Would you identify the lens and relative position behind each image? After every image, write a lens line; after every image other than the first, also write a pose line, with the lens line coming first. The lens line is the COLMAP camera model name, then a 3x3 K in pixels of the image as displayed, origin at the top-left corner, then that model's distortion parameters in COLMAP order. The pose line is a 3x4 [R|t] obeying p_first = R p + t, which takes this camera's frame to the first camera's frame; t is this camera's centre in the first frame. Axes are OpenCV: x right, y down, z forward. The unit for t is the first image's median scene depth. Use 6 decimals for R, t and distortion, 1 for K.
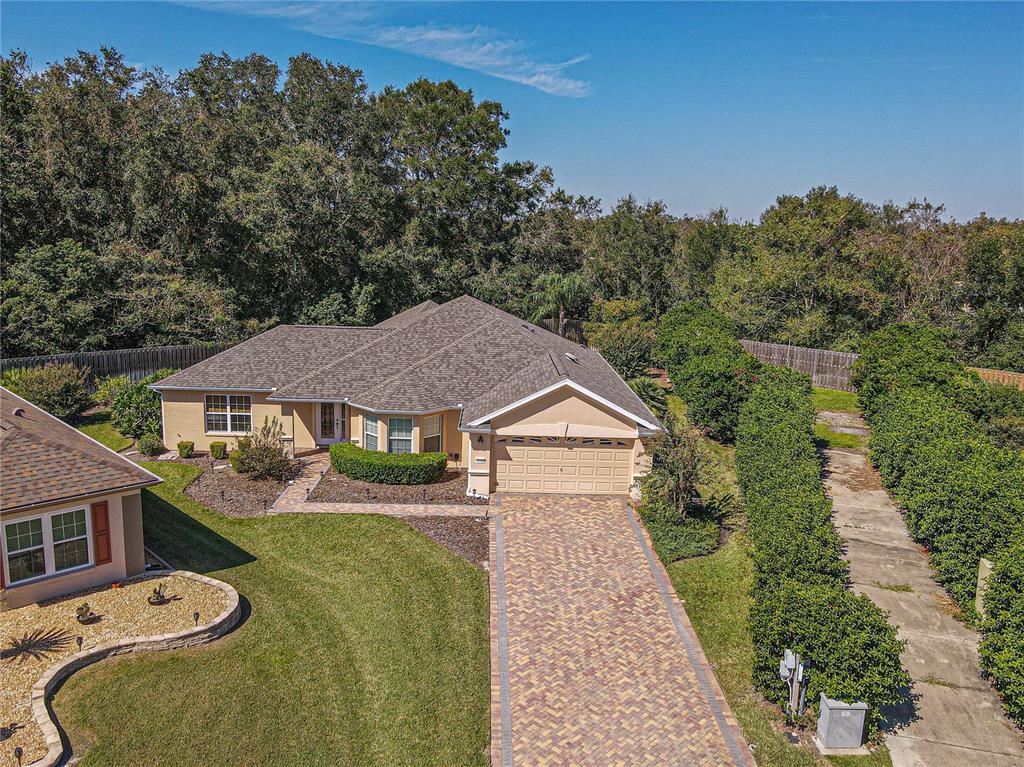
lens RADIAL K [[798.9, 0, 512.0], [0, 798.9, 383.5], [0, 0, 1]] dist [-0.009125, 0.009038]
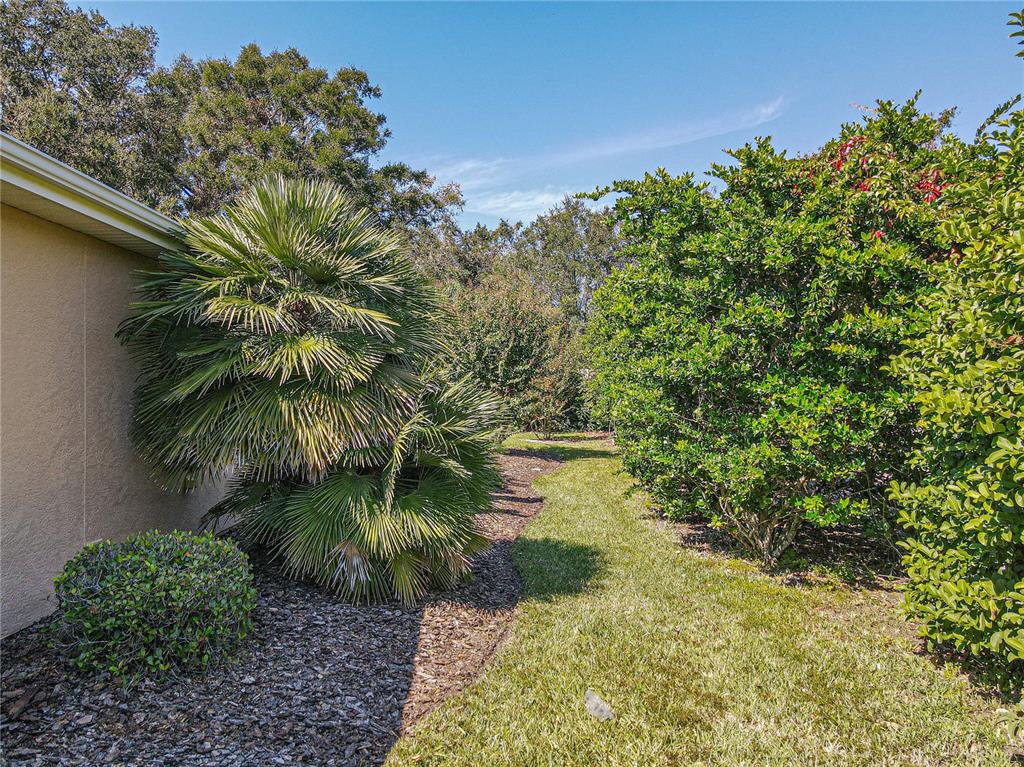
lens RADIAL K [[751.1, 0, 511.2], [0, 751.1, 386.5], [0, 0, 1]] dist [0.003144, 0.019121]
pose [[0.999035, -0.041713, -0.013739, 0.246498], [0.038377, 0.981290, -0.188675, 0.078612], [0.021353, 0.187965, 0.981944, 0.985406]]
